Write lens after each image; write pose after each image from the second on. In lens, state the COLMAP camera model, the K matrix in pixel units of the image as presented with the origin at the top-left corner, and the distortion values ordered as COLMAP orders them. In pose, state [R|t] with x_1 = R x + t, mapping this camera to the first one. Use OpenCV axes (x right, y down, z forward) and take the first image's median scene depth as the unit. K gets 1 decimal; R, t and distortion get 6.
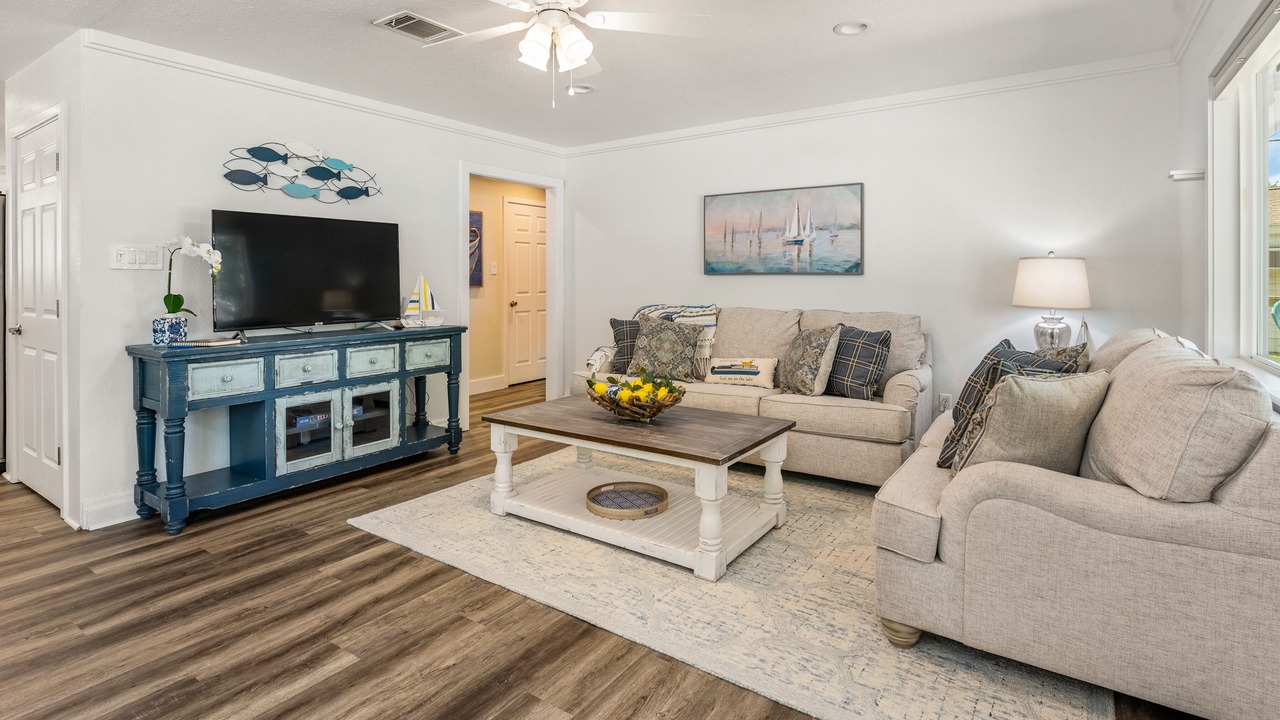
lens RADIAL K [[621.9, 0, 644.4], [0, 621.9, 282.6], [0, 0, 1]] dist [-0.002084, -0.000213]
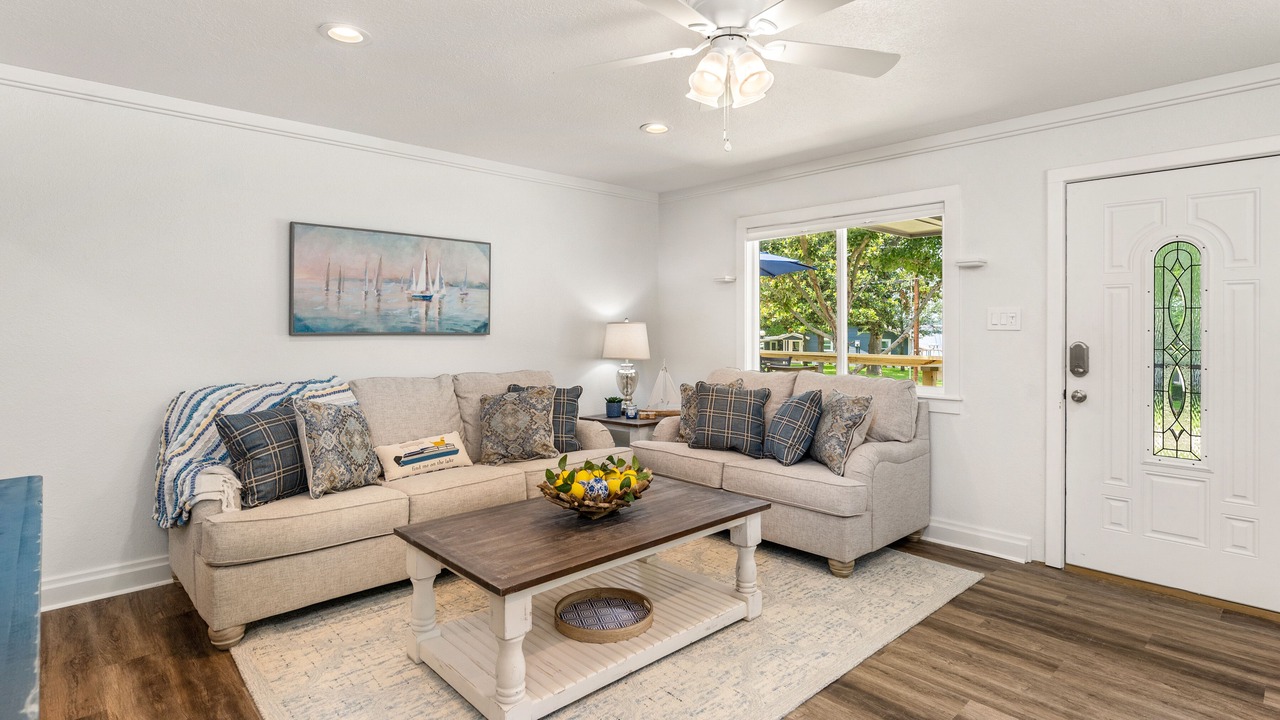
lens RADIAL K [[635.1, 0, 644.8], [0, 635.1, 326.3], [0, 0, 1]] dist [0.000710, 0.000074]
pose [[0.215214, 0.004378, 0.976557, -0.568559], [0.006123, 0.999964, -0.005832, -0.018062], [-0.976548, 0.007234, 0.215180, 0.514878]]
